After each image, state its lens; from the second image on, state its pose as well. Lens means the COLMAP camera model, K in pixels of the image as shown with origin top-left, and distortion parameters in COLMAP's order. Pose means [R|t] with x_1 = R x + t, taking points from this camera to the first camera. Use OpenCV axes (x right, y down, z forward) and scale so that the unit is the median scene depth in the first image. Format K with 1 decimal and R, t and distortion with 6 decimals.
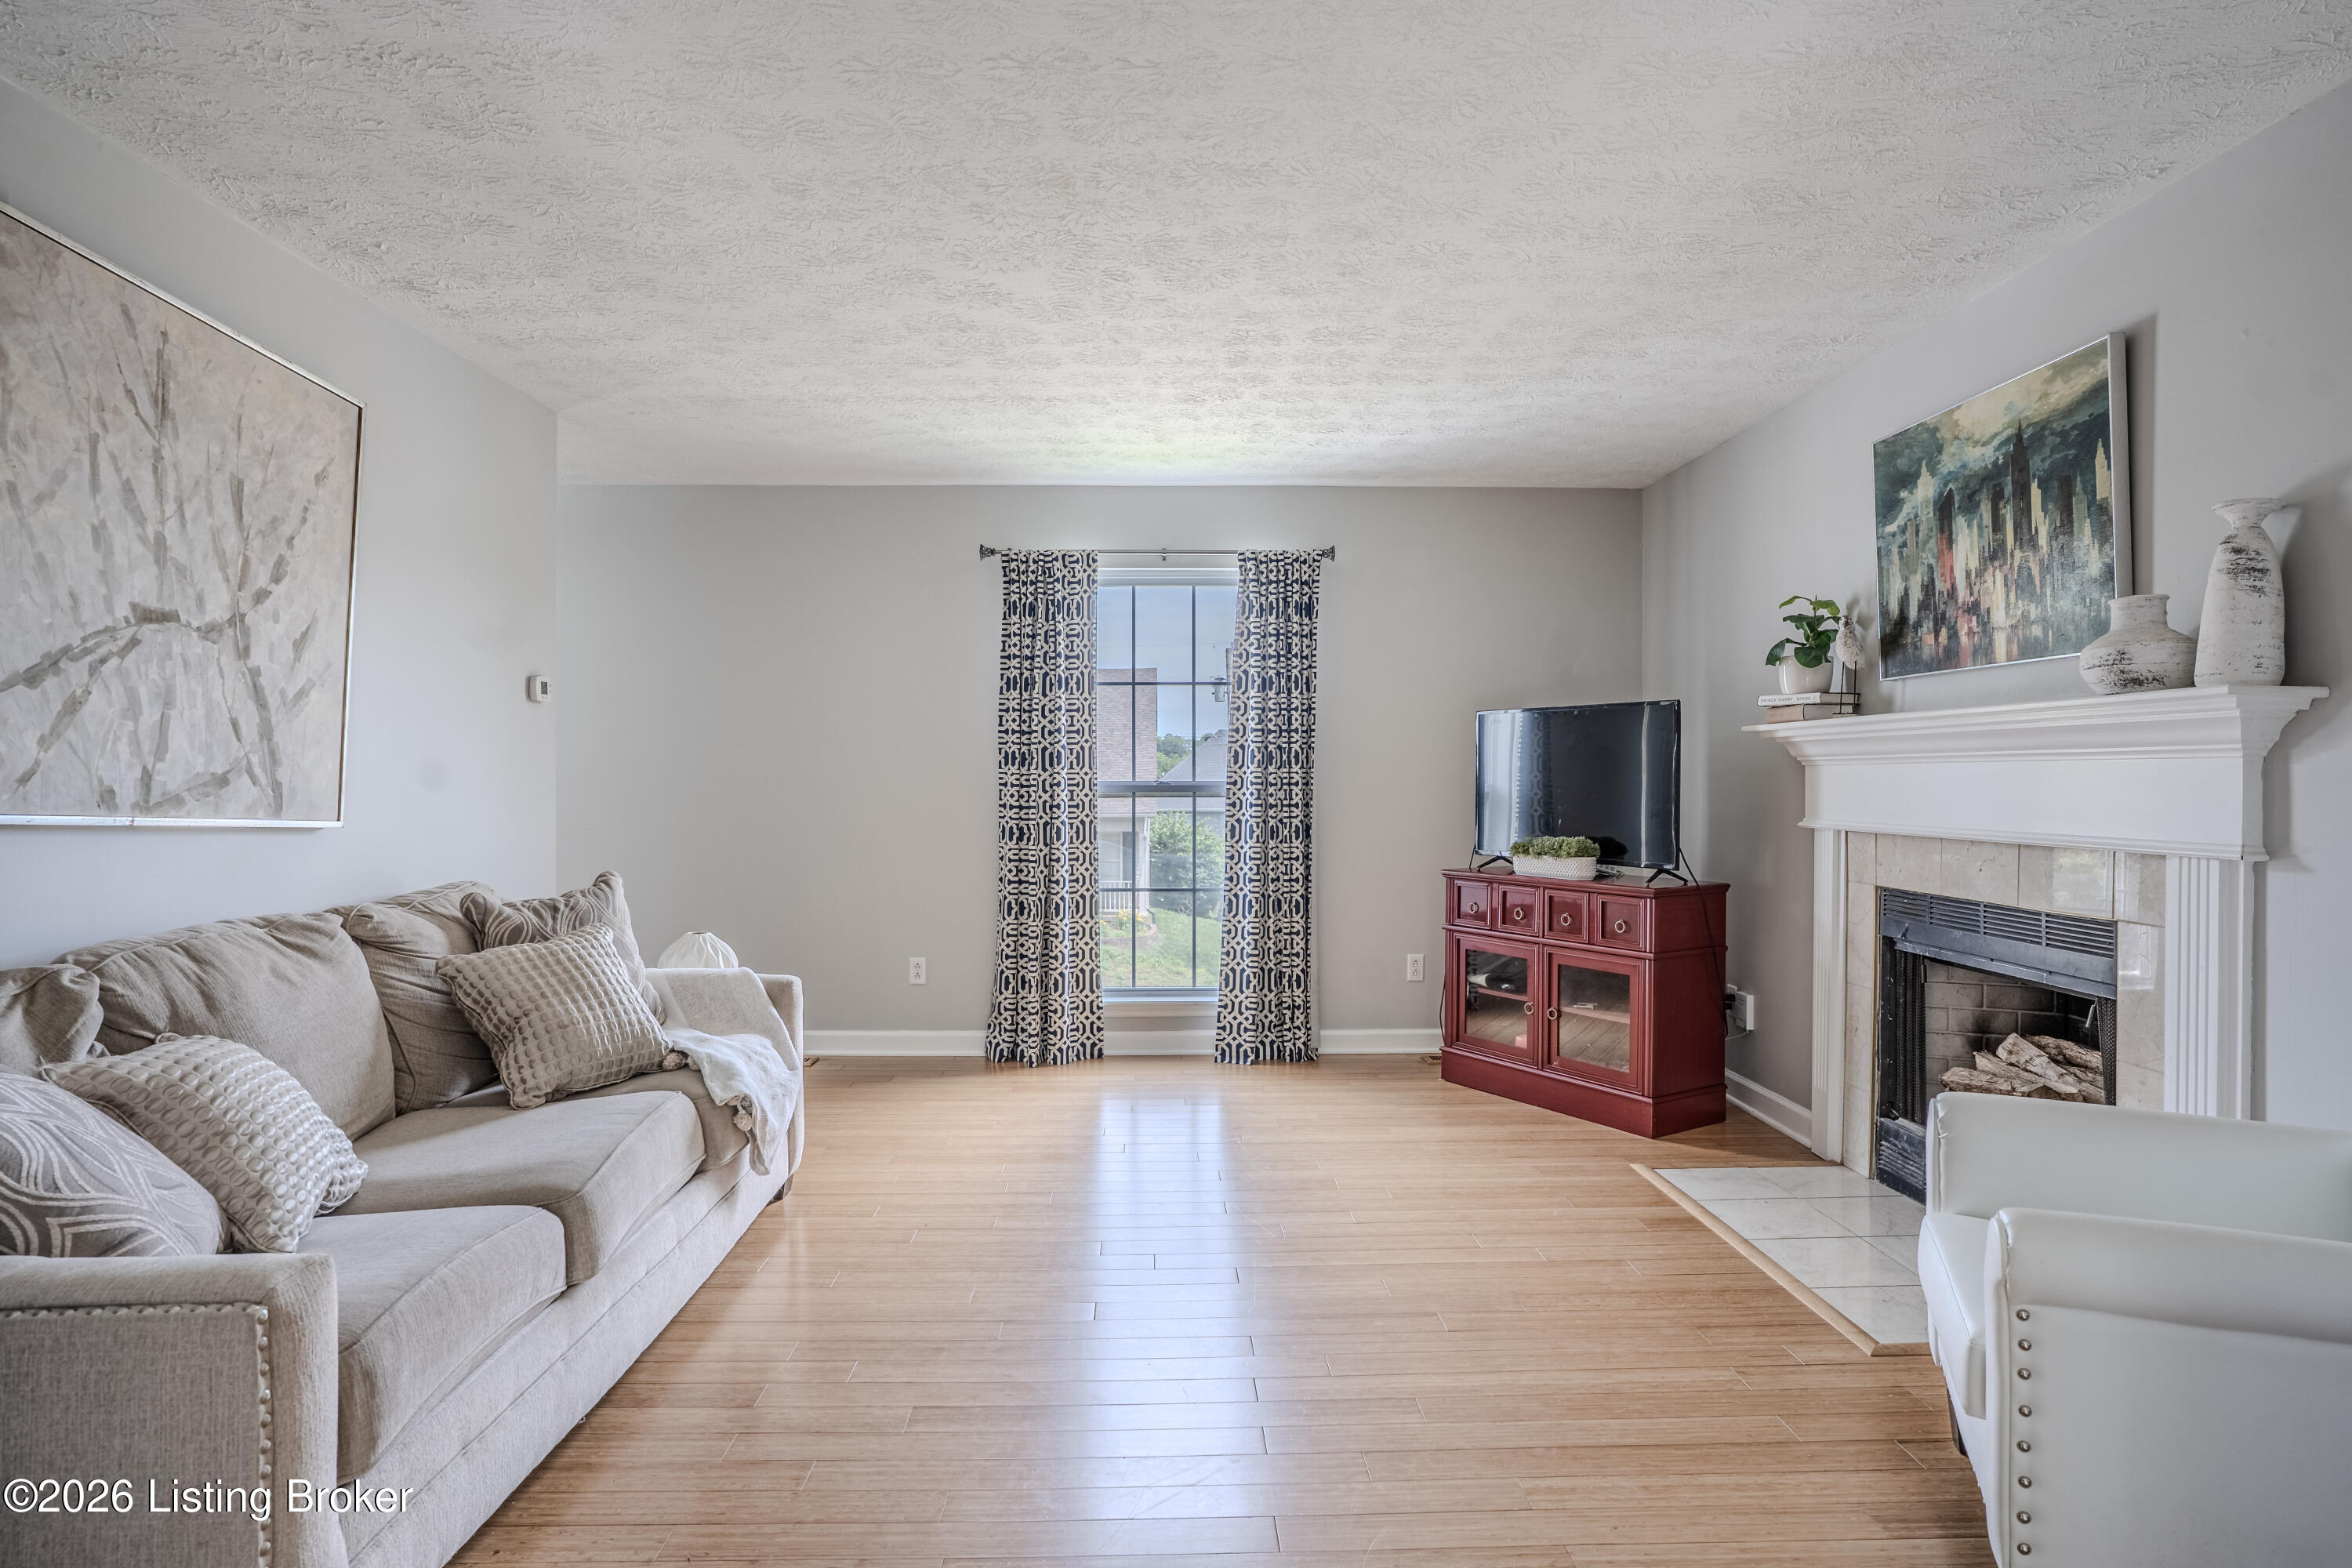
lens RADIAL K [[1290.6, 0, 1176.0], [0, 1290.6, 783.0], [0, 0, 1]] dist [-0.055999, 0.042121]
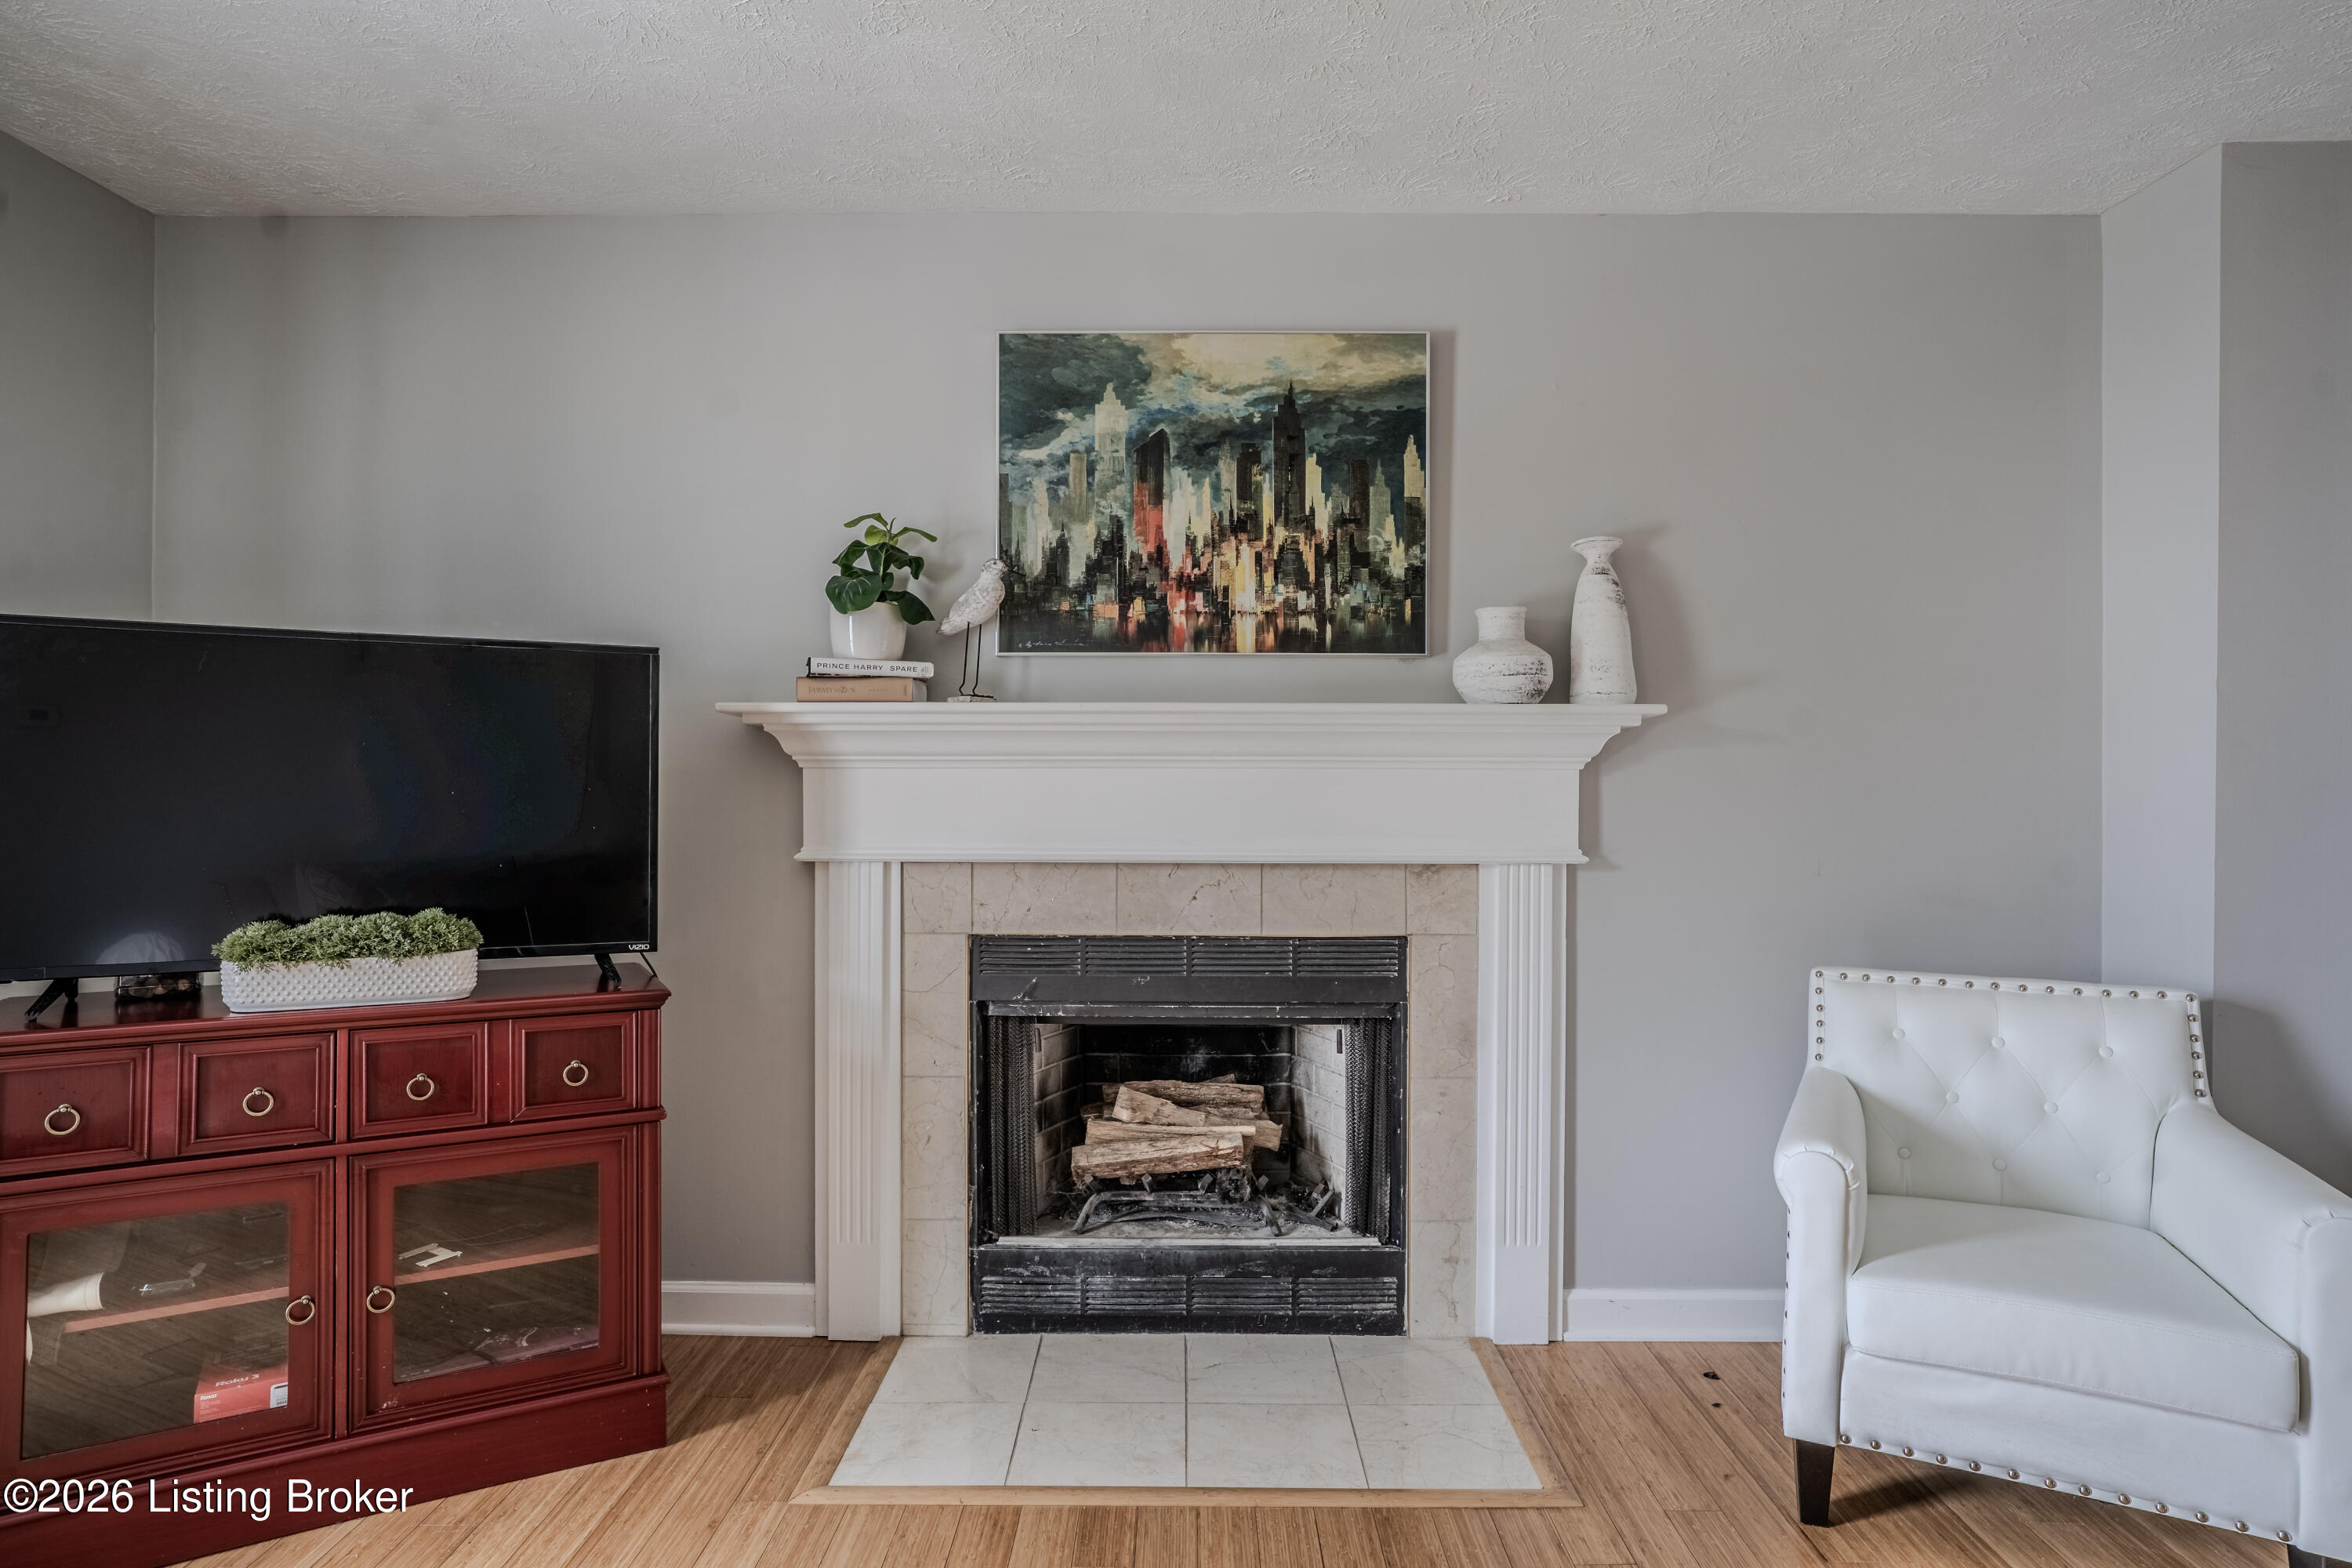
lens RADIAL K [[1290.6, 0, 1176.0], [0, 1290.6, 783.0], [0, 0, 1]] dist [-0.055999, 0.042121]
pose [[0.033962, 0.000892, 0.999423, -0.190915], [0.001081, 0.999999, -0.000929, -0.005644], [-0.999423, 0.001112, 0.033961, 0.881442]]
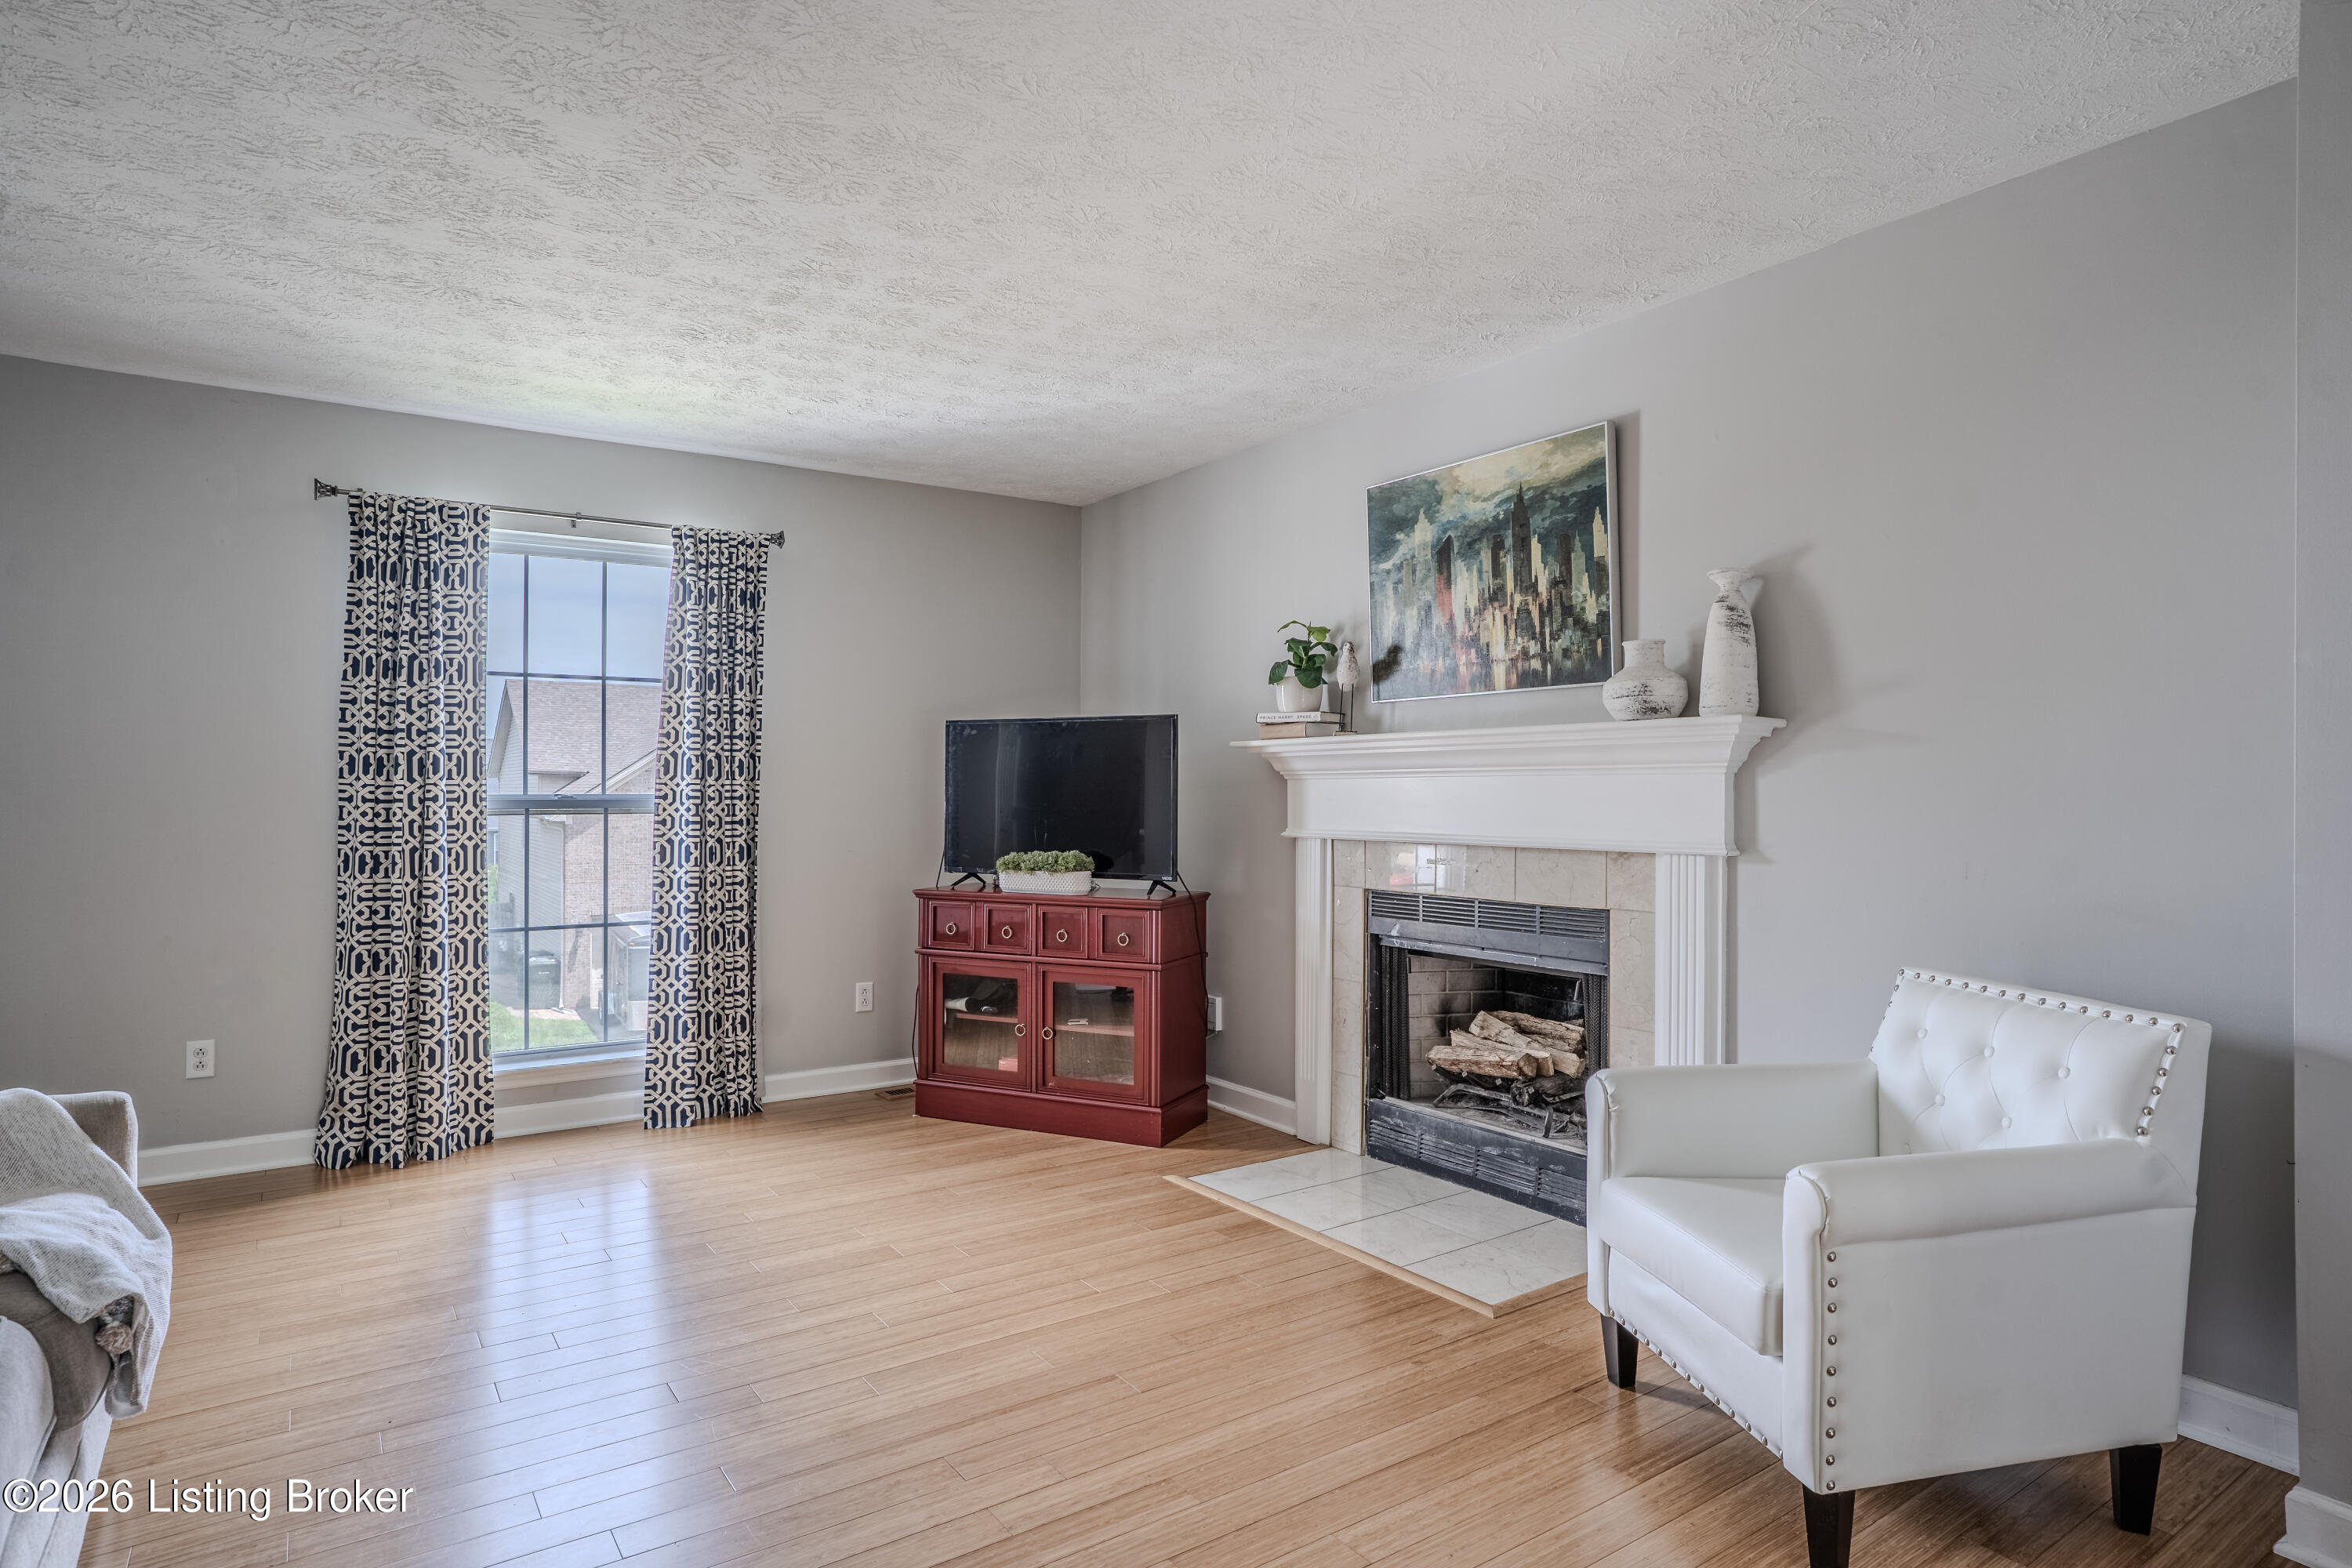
lens RADIAL K [[1290.6, 0, 1176.0], [0, 1290.6, 783.0], [0, 0, 1]] dist [-0.055999, 0.042121]
pose [[0.834479, 0.004480, 0.551021, -0.206758], [0.002091, 0.999934, -0.011297, 0.001566], [-0.551036, 0.010579, 0.834415, 0.163443]]
